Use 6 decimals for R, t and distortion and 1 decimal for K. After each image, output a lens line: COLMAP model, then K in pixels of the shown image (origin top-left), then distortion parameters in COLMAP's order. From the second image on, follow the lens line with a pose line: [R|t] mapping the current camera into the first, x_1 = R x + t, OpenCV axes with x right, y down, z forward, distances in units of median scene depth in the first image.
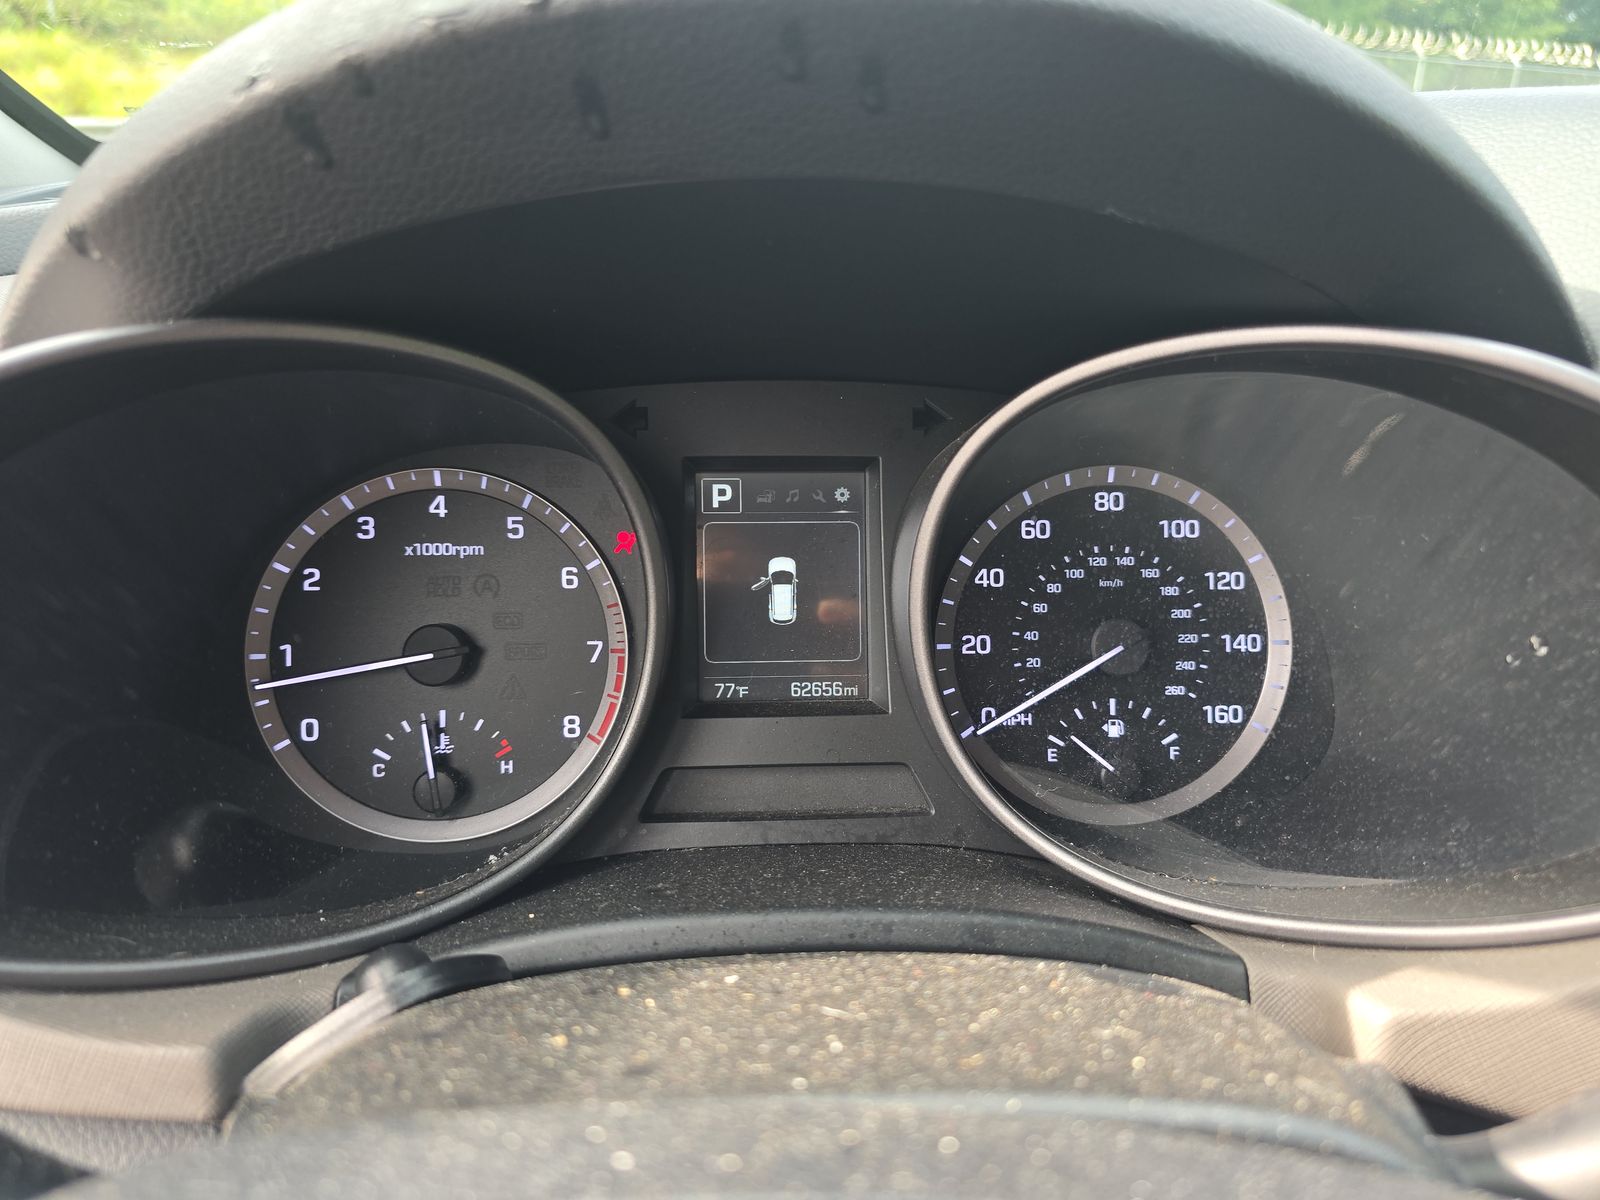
lens RADIAL K [[1092.6, 0, 797.5], [0, 1092.6, 591.6], [0, 0, 1]] dist [0.040711, -0.034444]
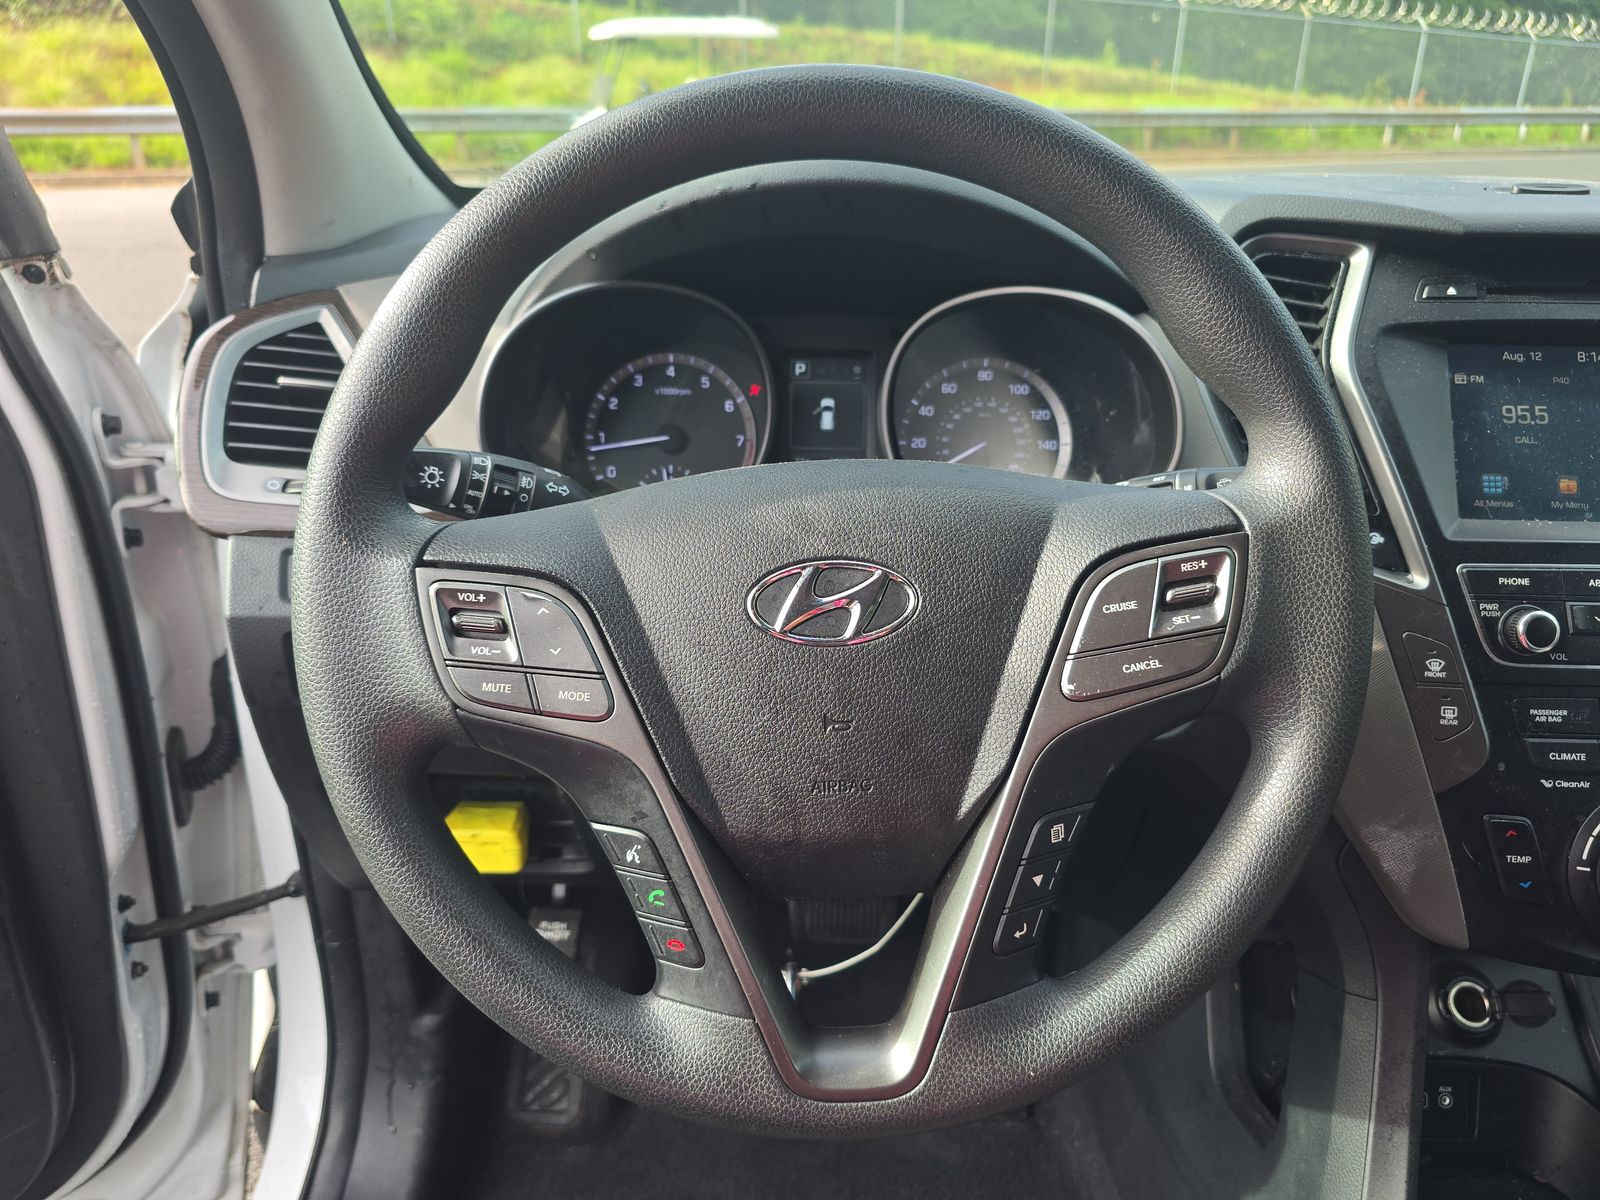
lens RADIAL K [[1092.6, 0, 804.1], [0, 1092.6, 599.7], [0, 0, 1]] dist [0.040711, -0.034444]
pose [[0.997250, 0.029762, -0.067868, 0.095997], [-0.028314, 0.999353, 0.022194, 0.313754], [0.068485, -0.020212, 0.997447, -1.137608]]
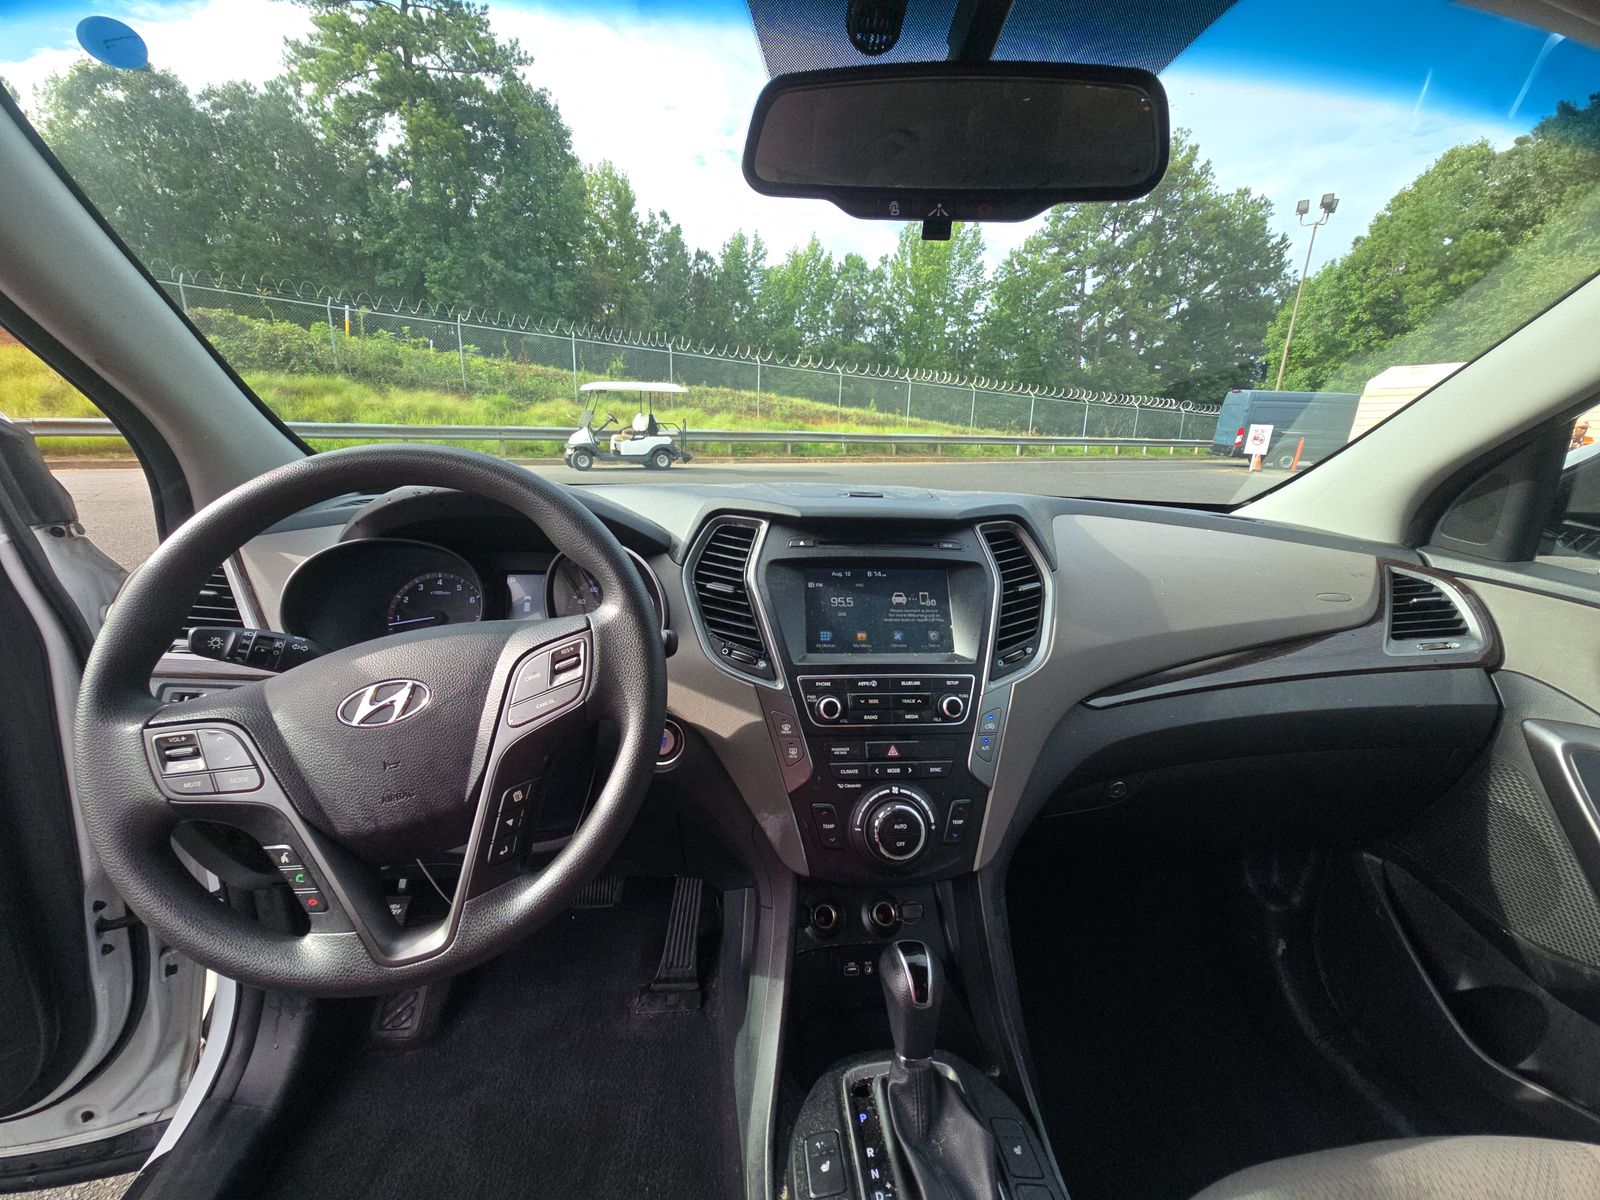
lens RADIAL K [[651.1, 0, 791.2], [0, 651.1, 614.8], [0, 0, 1]] dist [0.007066, -0.003523]
pose [[0.999079, 0.006227, 0.042443, 0.841182], [-0.001017, 0.992571, -0.121666, 0.324757], [-0.042885, 0.121511, 0.991663, -1.381667]]
